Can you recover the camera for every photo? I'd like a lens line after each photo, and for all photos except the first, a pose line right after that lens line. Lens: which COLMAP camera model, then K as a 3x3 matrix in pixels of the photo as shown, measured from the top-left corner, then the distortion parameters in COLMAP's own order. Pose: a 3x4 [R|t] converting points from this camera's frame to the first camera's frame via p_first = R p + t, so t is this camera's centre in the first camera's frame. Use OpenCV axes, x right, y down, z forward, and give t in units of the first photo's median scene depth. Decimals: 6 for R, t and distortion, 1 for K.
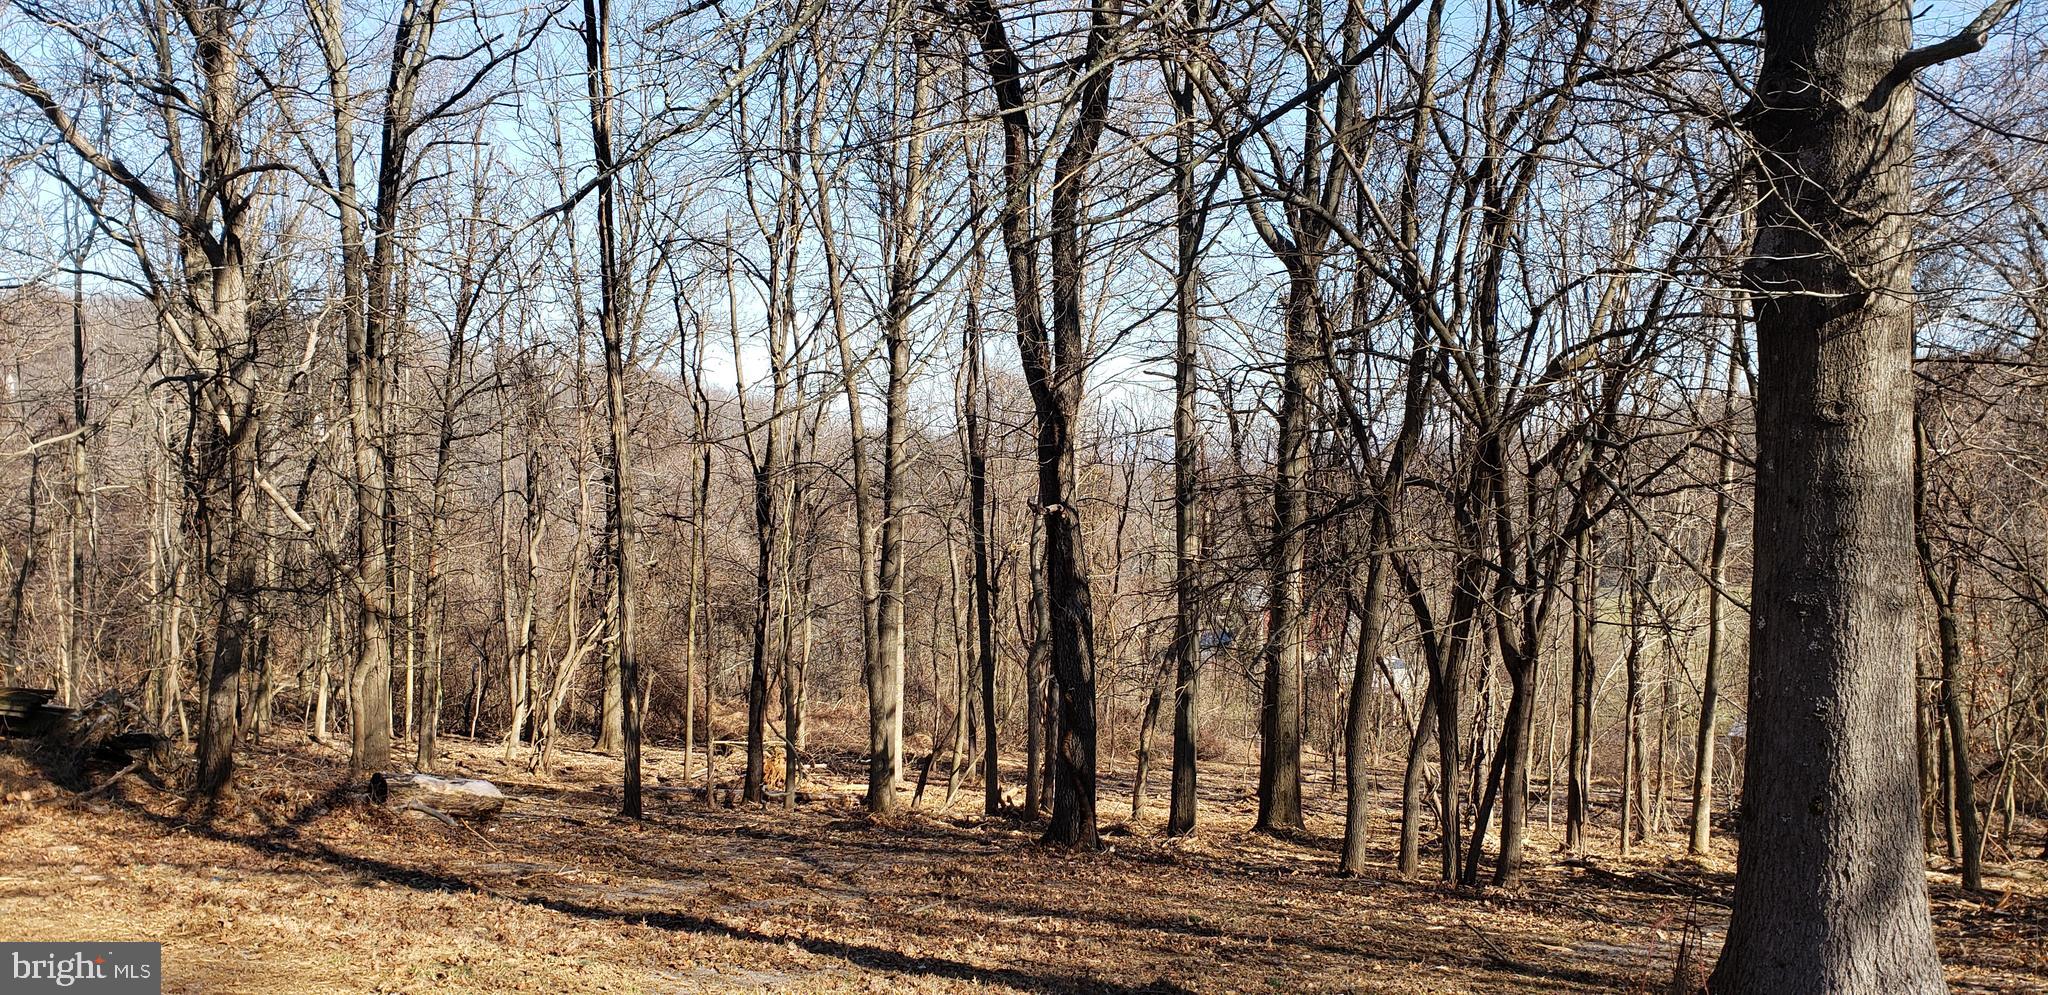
lens RADIAL K [[1595.4, 0, 1024.5], [0, 1595.4, 521.6], [0, 0, 1]] dist [0.043696, 0.000883]
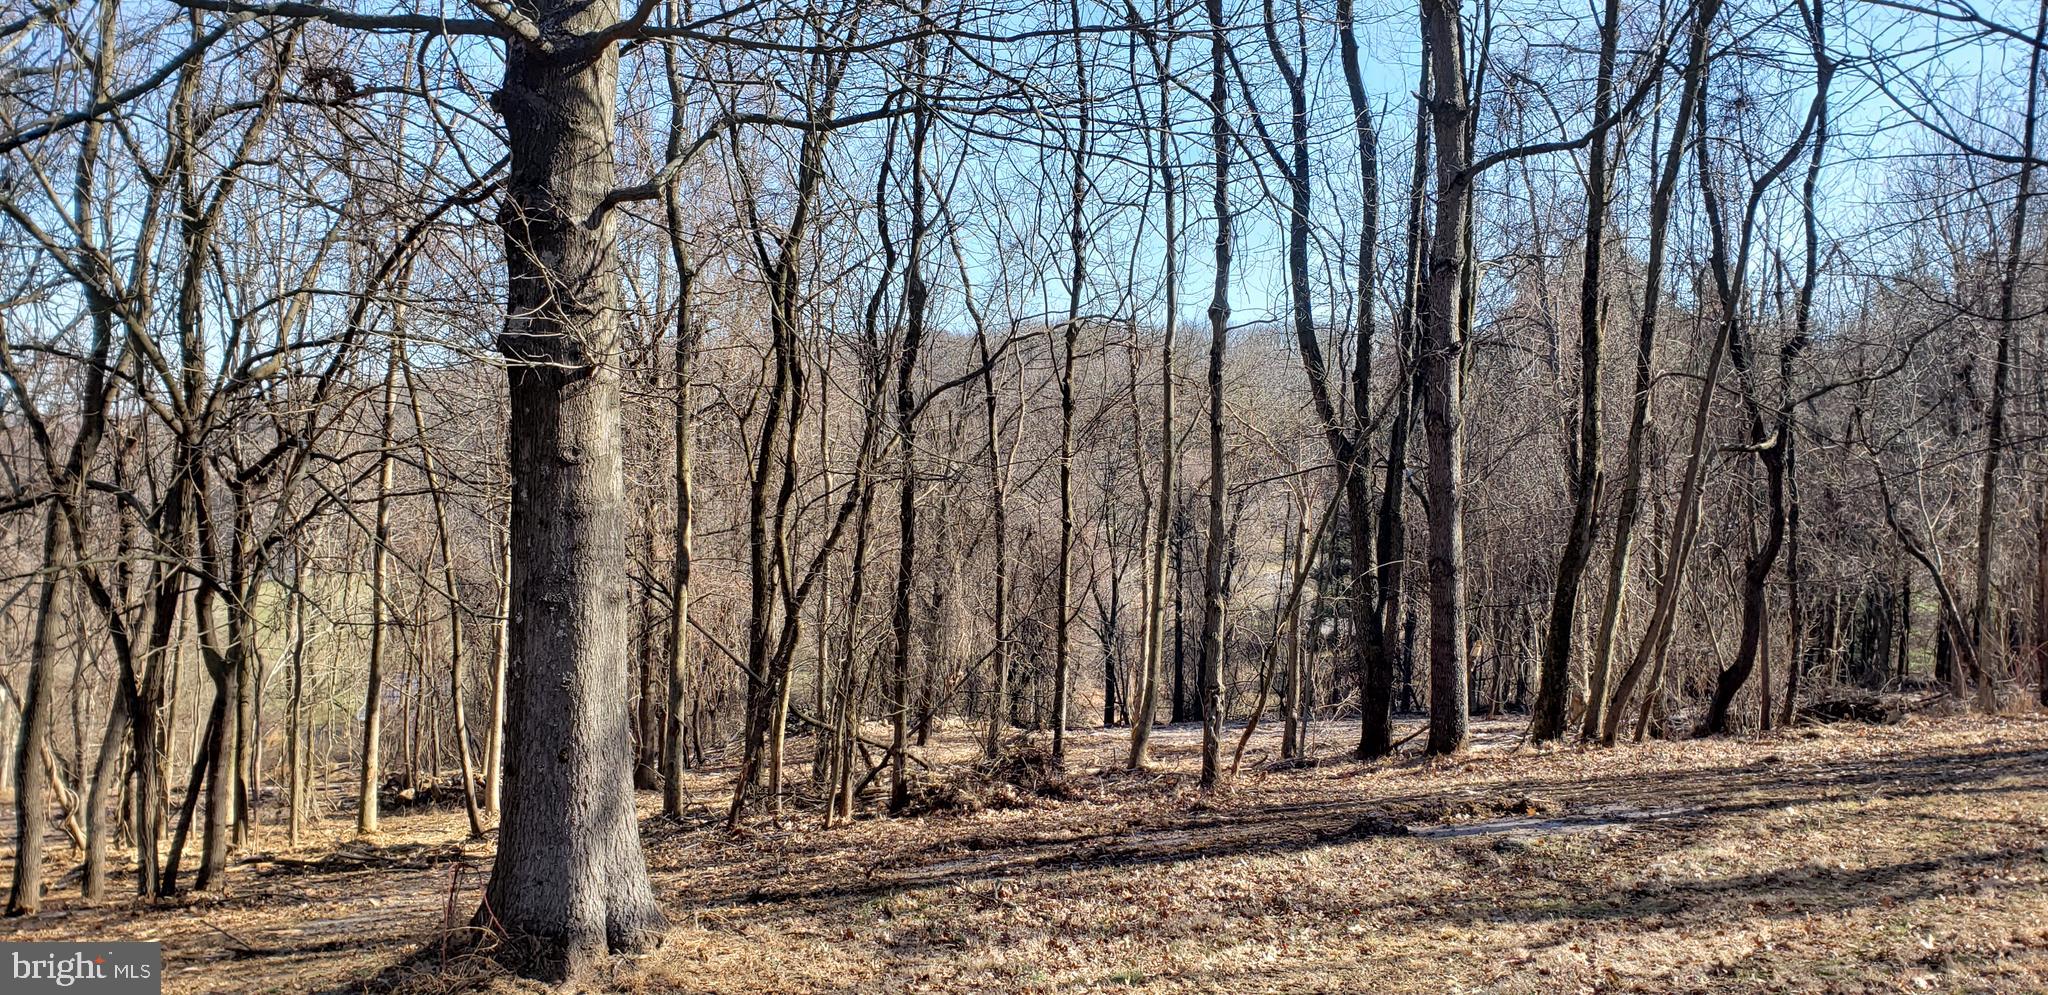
lens RADIAL K [[1525.8, 0, 1024.0], [0, 1525.8, 497.5], [0, 0, 1]] dist [0.040086, -0.041037]
pose [[0.689059, -0.003164, 0.724699, -0.086316], [0.011914, 0.999905, -0.006962, -0.011476], [-0.724608, 0.013431, 0.689031, -0.073479]]
